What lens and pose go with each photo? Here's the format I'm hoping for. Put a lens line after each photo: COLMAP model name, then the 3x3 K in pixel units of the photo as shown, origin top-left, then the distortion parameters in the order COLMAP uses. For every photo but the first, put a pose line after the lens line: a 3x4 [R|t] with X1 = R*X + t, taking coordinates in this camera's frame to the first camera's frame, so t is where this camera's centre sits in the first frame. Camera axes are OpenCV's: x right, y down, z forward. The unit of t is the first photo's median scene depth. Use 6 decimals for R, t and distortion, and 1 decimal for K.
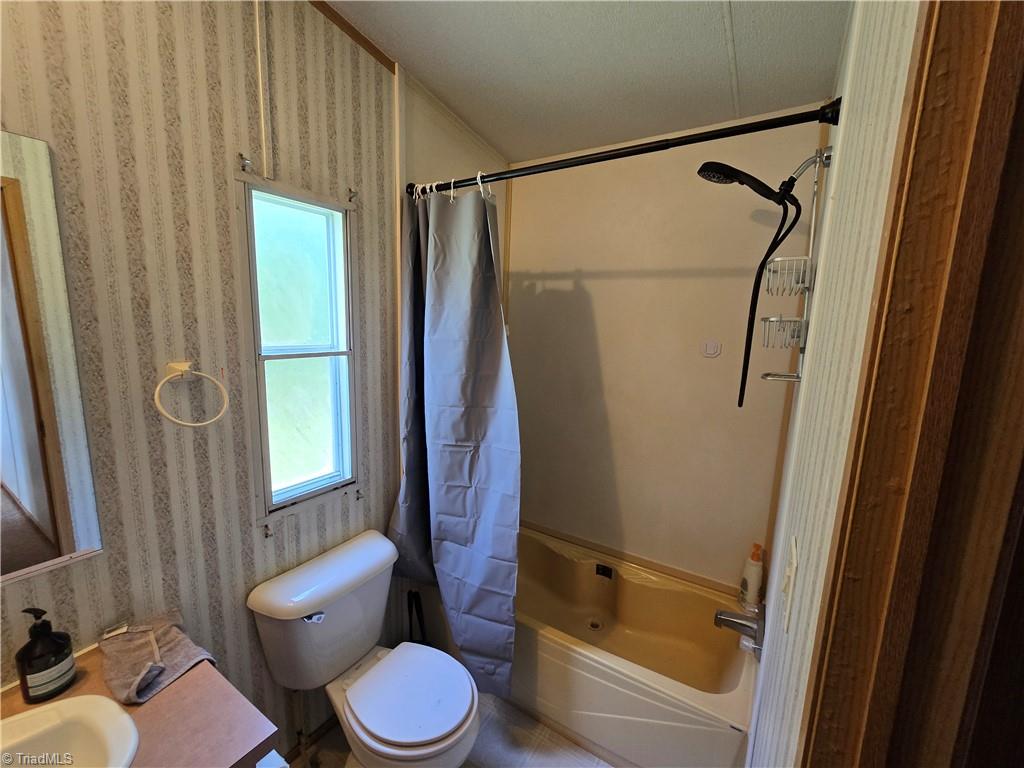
lens RADIAL K [[418.1, 0, 514.0], [0, 418.1, 383.4], [0, 0, 1]] dist [0.000990, 0.000561]
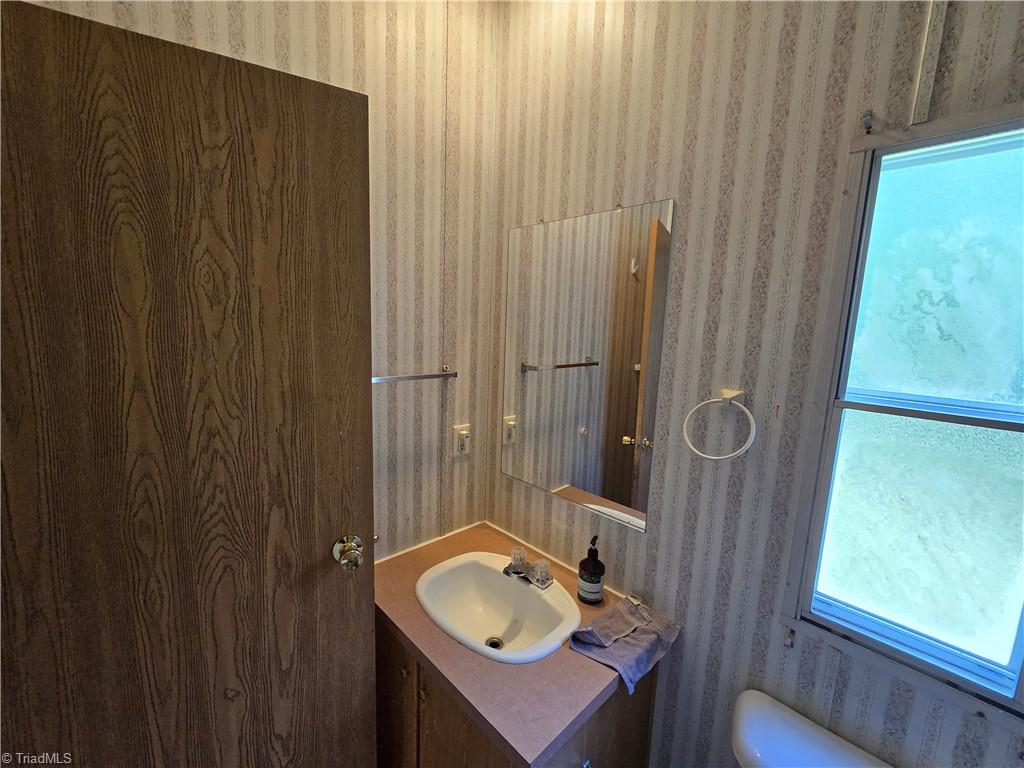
lens RADIAL K [[418.1, 0, 513.6], [0, 418.1, 386.2], [0, 0, 1]] dist [0.000990, 0.000561]
pose [[-0.205658, 0.107480, -0.972704, 0.185230], [-0.197851, 0.968859, 0.148887, -0.091964], [0.958415, 0.223070, -0.177989, 0.647372]]
